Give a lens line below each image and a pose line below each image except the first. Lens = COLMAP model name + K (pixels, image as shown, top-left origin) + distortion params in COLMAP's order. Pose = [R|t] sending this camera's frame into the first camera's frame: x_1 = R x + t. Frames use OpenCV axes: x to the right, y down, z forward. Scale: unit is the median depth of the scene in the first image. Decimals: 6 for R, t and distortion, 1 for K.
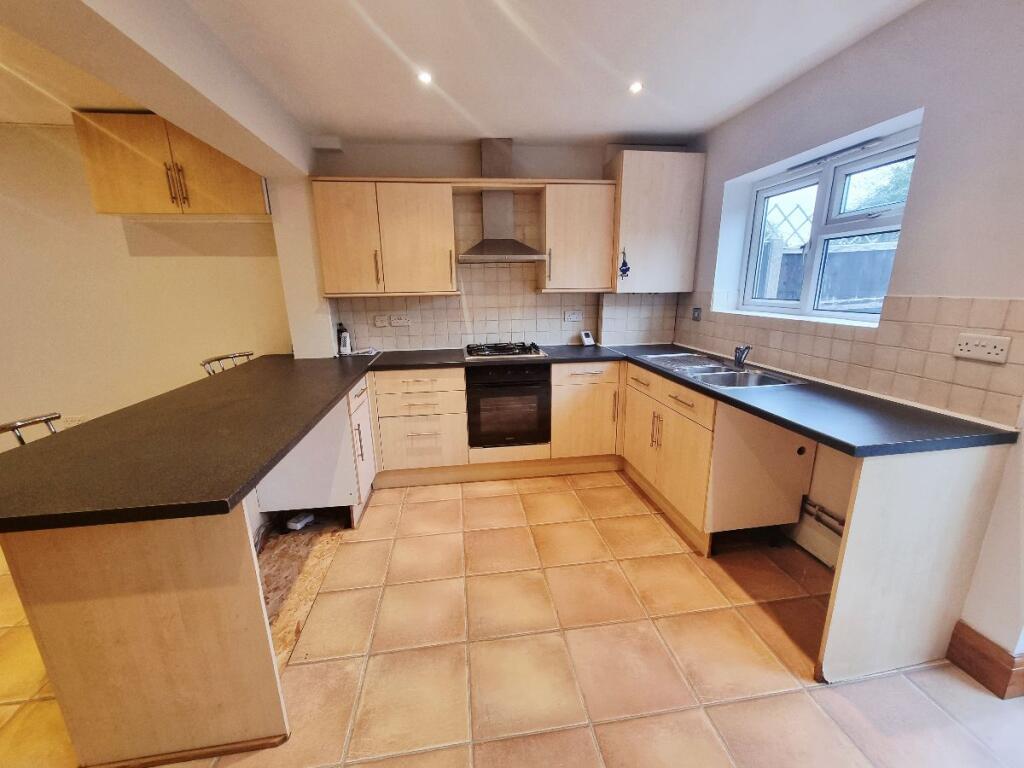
lens RADIAL K [[416.5, 0, 512.8], [0, 416.5, 387.5], [0, 0, 1]] dist [-0.001016, -0.000271]
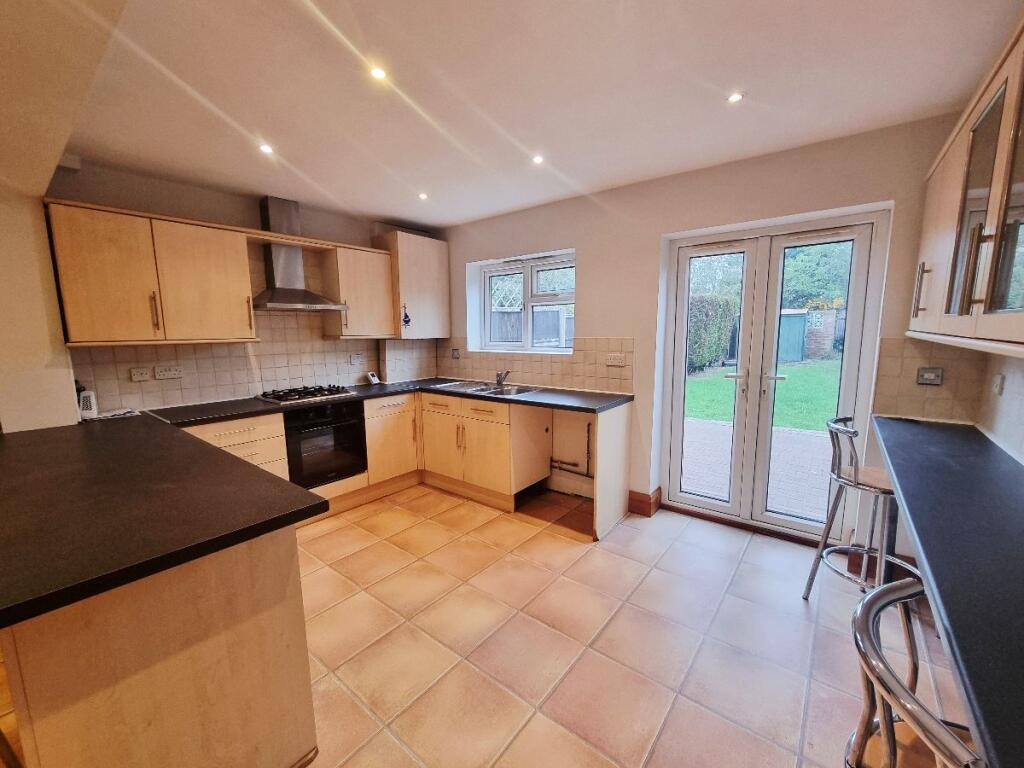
lens RADIAL K [[416.5, 0, 512.8], [0, 416.5, 387.5], [0, 0, 1]] dist [-0.001016, -0.000271]
pose [[0.726771, -0.086349, 0.681430, -0.380688], [0.164023, 0.985184, -0.050096, 0.033353], [-0.667008, 0.148179, 0.730166, -0.108269]]
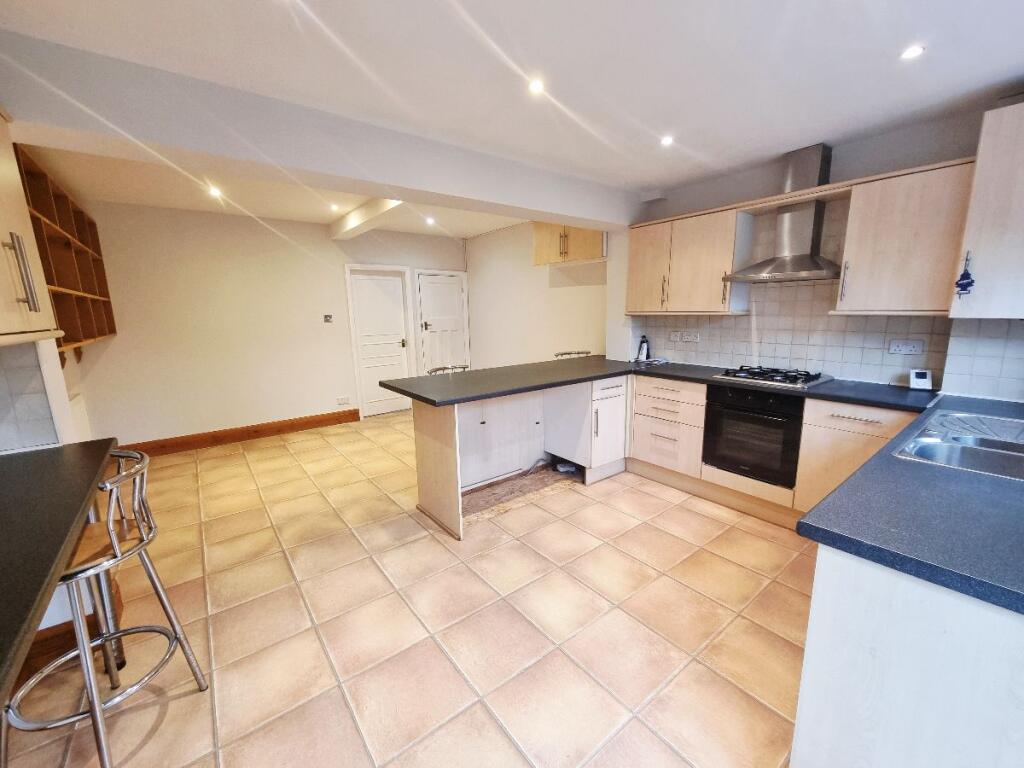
lens RADIAL K [[416.5, 0, 512.8], [0, 416.5, 387.5], [0, 0, 1]] dist [-0.001016, -0.000271]
pose [[0.497446, 0.168795, -0.850915, 0.512722], [-0.201052, 0.976613, 0.076195, -0.021576], [0.843875, 0.133176, 0.519748, 0.048821]]
